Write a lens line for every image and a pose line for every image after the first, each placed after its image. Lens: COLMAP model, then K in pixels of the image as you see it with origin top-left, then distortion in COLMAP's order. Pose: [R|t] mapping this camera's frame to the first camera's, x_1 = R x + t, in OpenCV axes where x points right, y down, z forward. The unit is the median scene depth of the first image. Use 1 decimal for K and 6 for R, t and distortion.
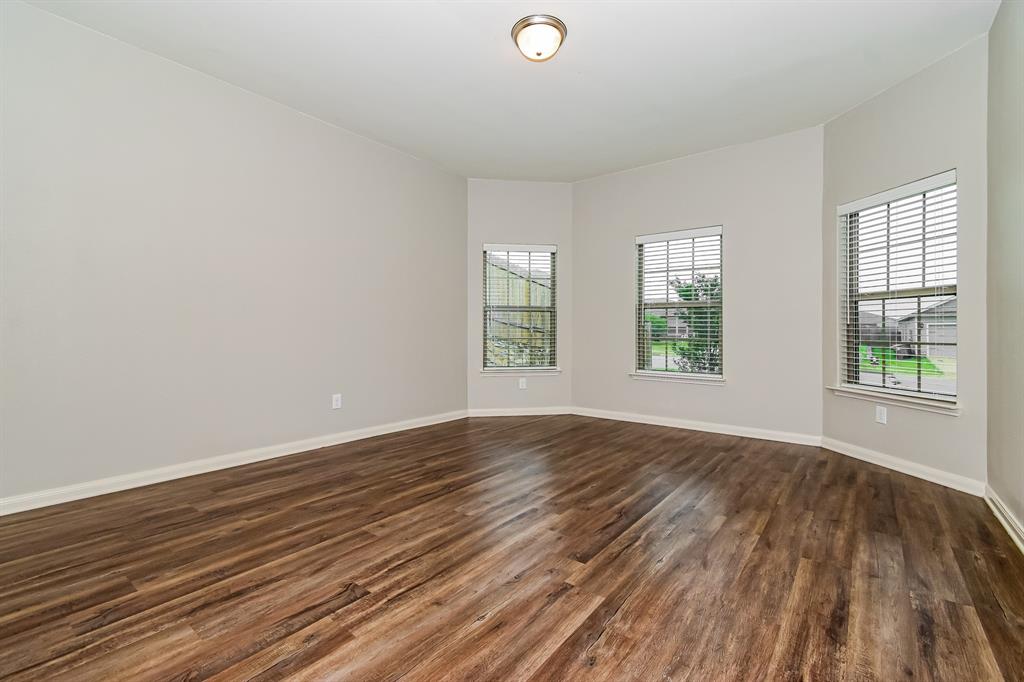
lens RADIAL K [[457.2, 0, 514.5], [0, 457.2, 333.4], [0, 0, 1]] dist [0.014991, 0.000046]
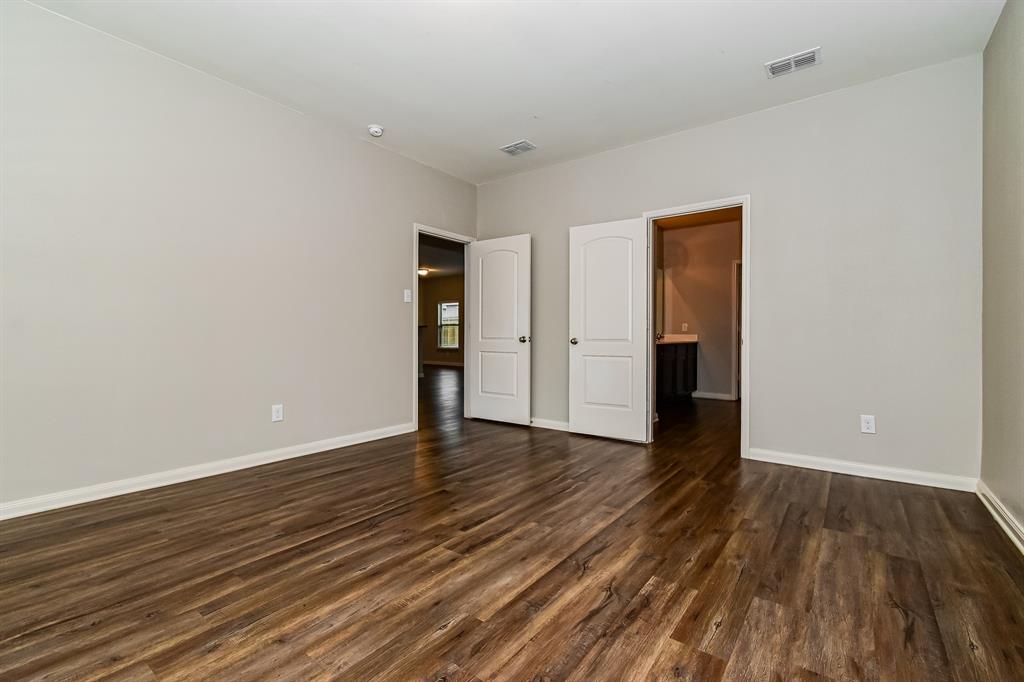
lens RADIAL K [[457.2, 0, 514.5], [0, 457.2, 333.4], [0, 0, 1]] dist [0.014991, 0.000046]
pose [[-0.999858, -0.006933, -0.015374, -0.042852], [-0.006852, 0.999962, -0.005347, -0.001568], [0.015410, -0.005241, -0.999868, 2.079738]]
